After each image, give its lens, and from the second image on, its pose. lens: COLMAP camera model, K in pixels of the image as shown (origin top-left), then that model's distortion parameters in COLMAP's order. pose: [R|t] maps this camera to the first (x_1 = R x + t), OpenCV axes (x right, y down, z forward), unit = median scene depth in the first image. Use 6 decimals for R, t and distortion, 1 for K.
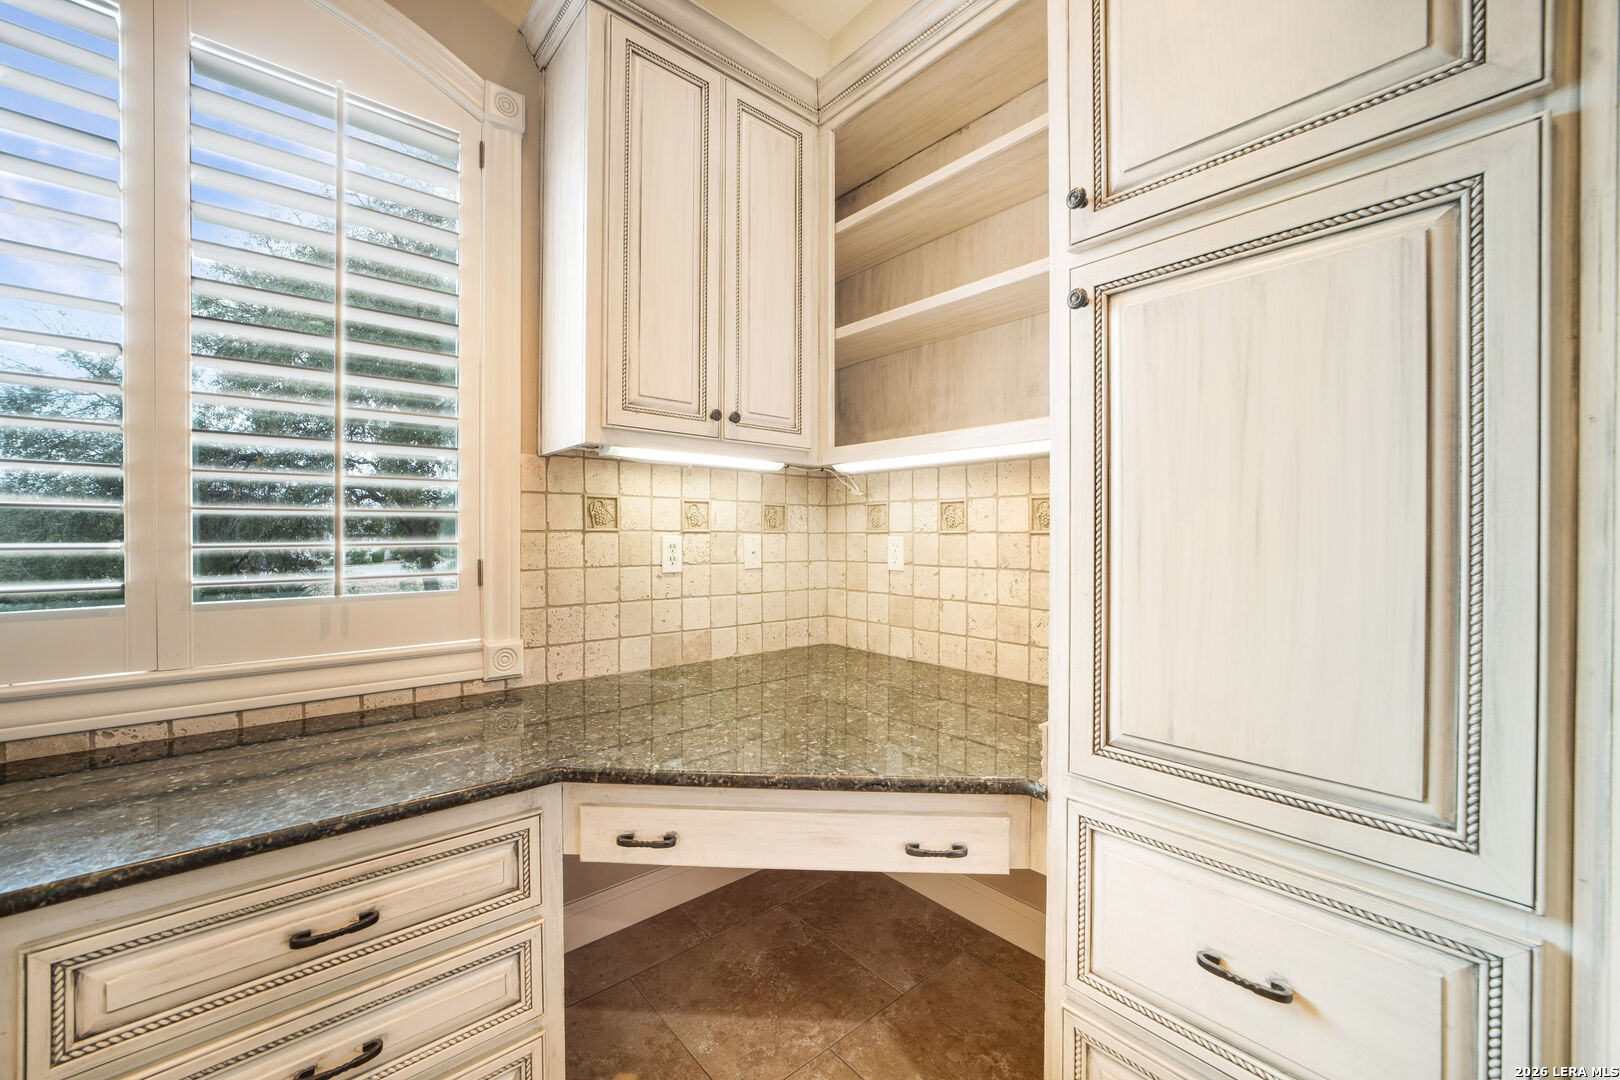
lens RADIAL K [[636.9, 0, 840.3], [0, 636.9, 539.1], [0, 0, 1]] dist [-0.025020, 0.002090]
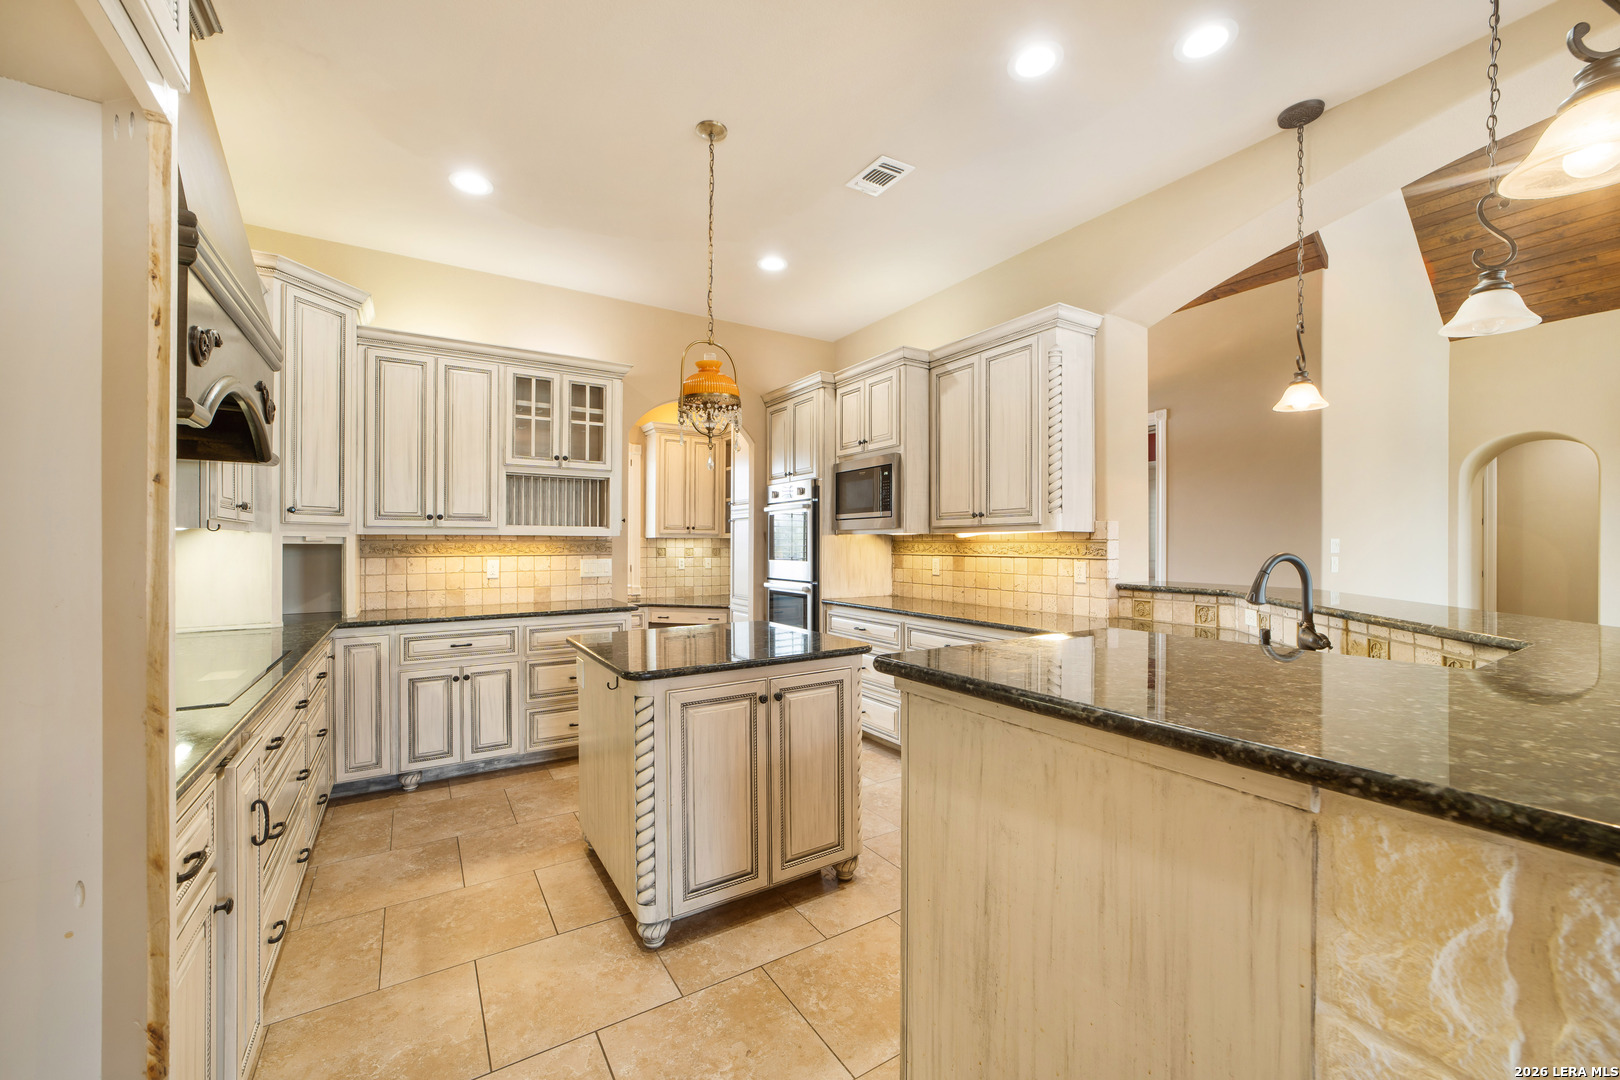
lens RADIAL K [[636.9, 0, 814.6], [0, 636.9, 541.3], [0, 0, 1]] dist [-0.025020, 0.002090]
pose [[0.982709, 0.004274, -0.185110, 1.443195], [-0.006941, 0.999881, -0.013761, -0.074926], [0.185029, 0.014808, 0.982622, -3.008562]]
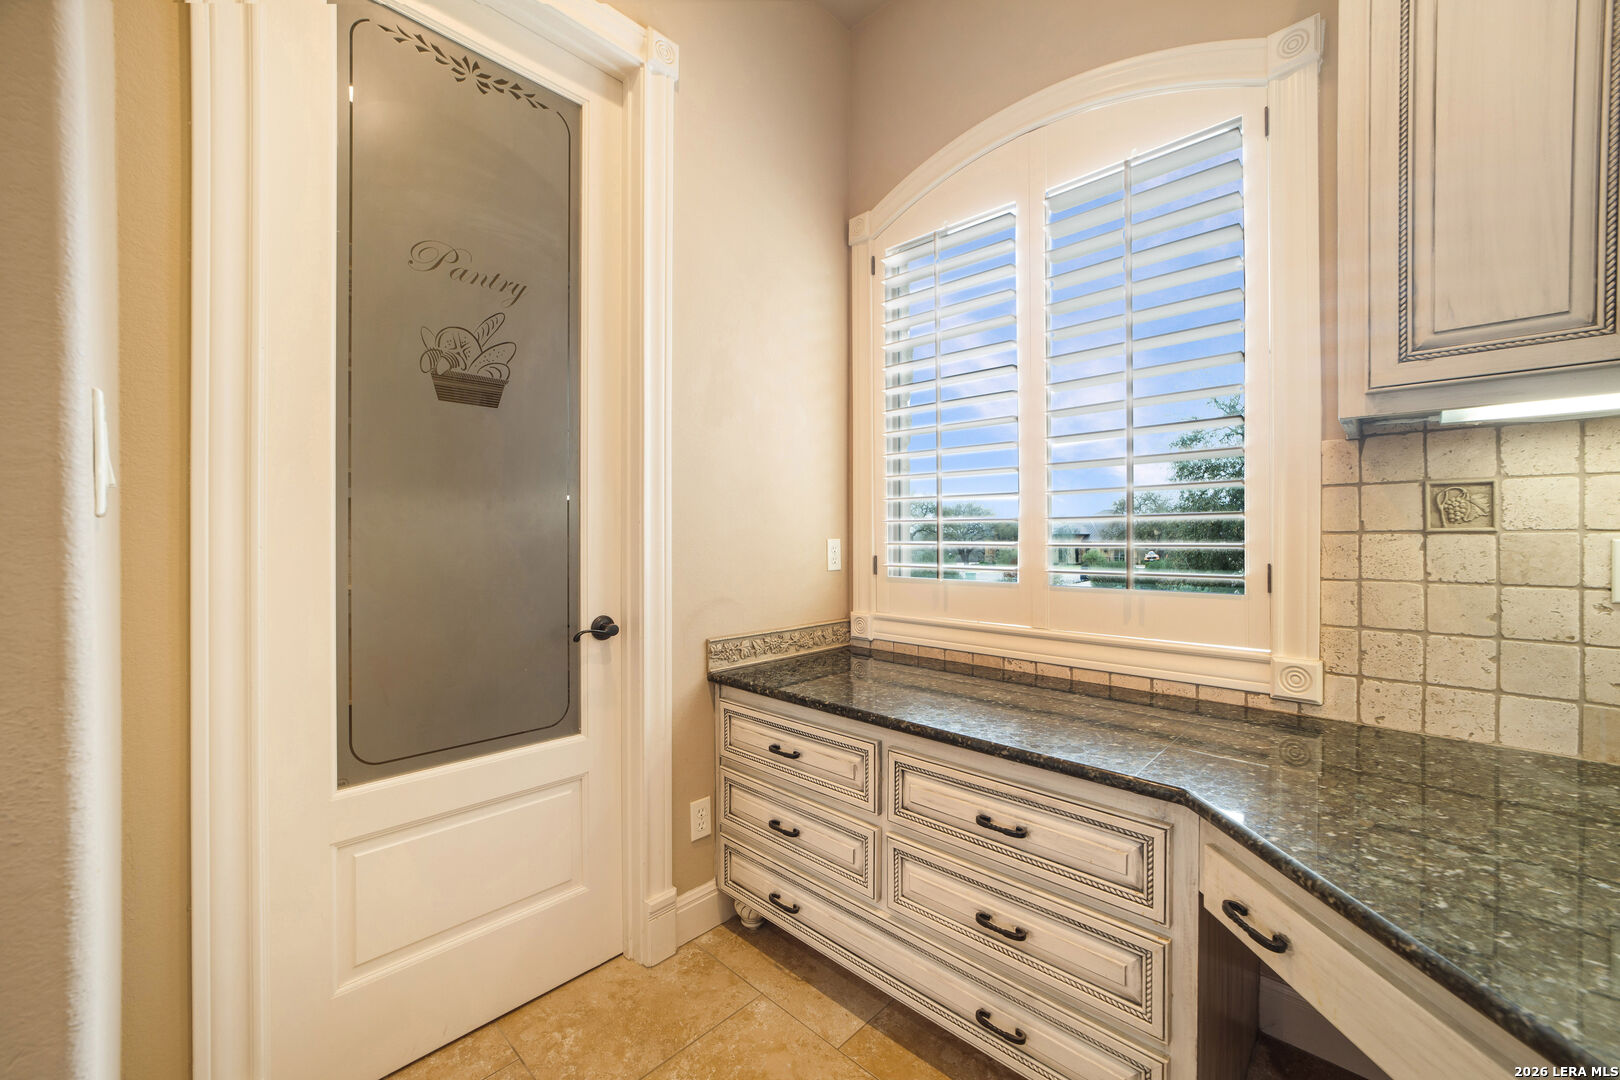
lens RADIAL K [[636.9, 0, 801.1], [0, 636.9, 544.6], [0, 0, 1]] dist [-0.025020, 0.002090]
pose [[0.047432, 0.012148, -0.998801, 0.331031], [-0.007143, 0.999905, 0.011822, -0.001653], [0.998849, 0.006574, 0.047514, 0.301375]]
